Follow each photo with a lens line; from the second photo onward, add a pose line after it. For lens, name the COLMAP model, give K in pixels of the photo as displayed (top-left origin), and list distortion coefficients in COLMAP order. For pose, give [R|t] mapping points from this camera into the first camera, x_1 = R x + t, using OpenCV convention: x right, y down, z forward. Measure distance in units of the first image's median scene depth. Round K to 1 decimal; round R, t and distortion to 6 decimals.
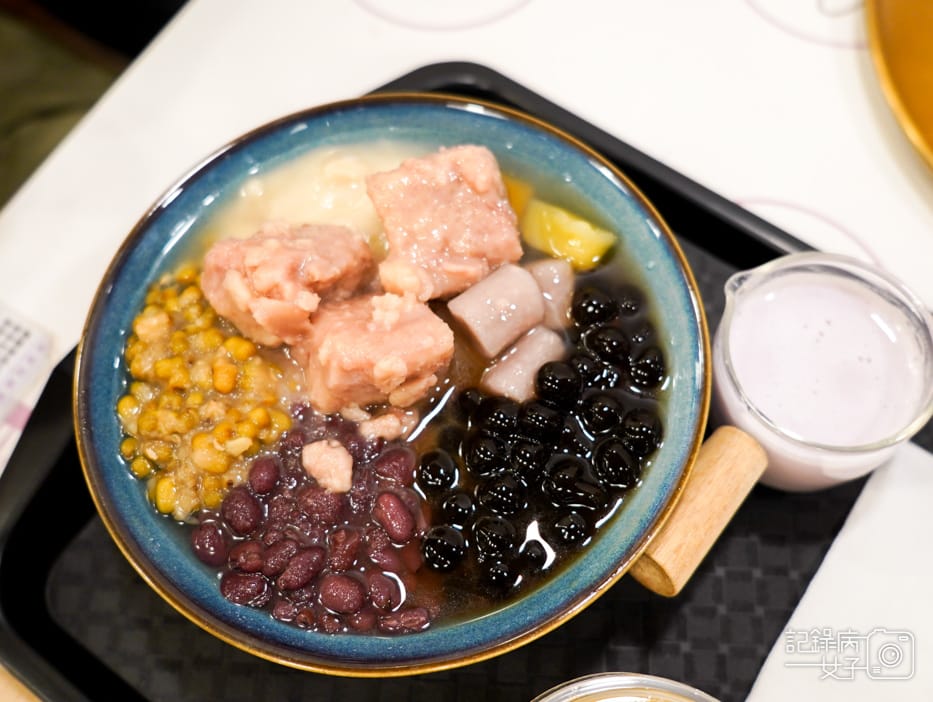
lens RADIAL K [[834.0, 0, 466.5], [0, 834.0, 351.0], [0, 0, 1]] dist [-0.020243, 0.012407]
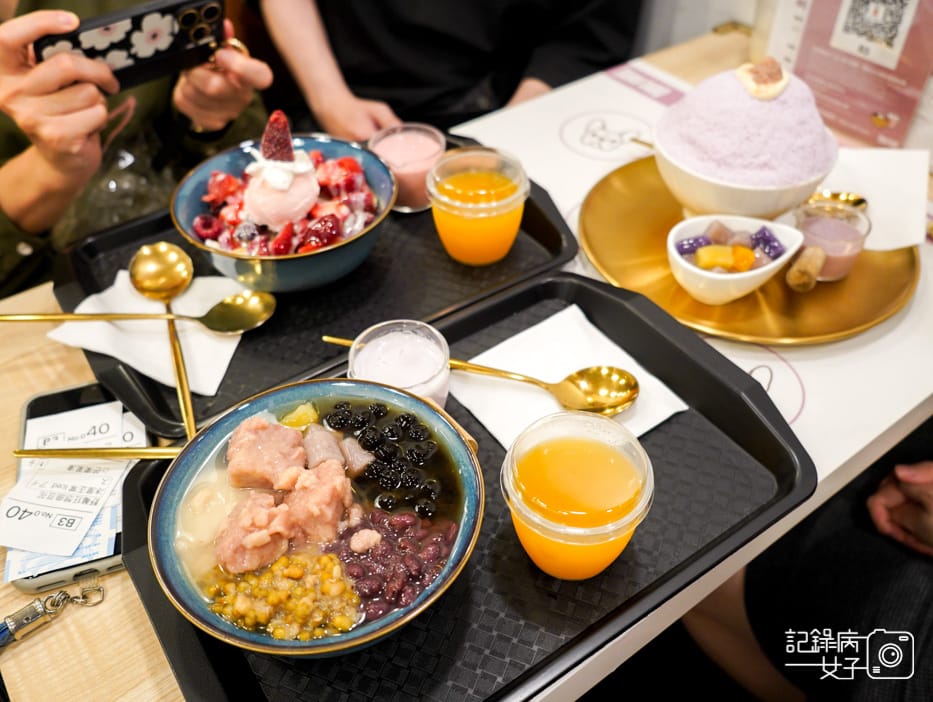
lens RADIAL K [[818.4, 0, 466.5], [0, 818.4, 351.0], [0, 0, 1]] dist [-0.013601, 0.014782]
pose [[0.323567, -0.647894, 0.689592, -1.092742], [0.872487, 0.486321, 0.047530, 0.040759], [-0.366157, 0.586281, 0.722637, -0.684528]]
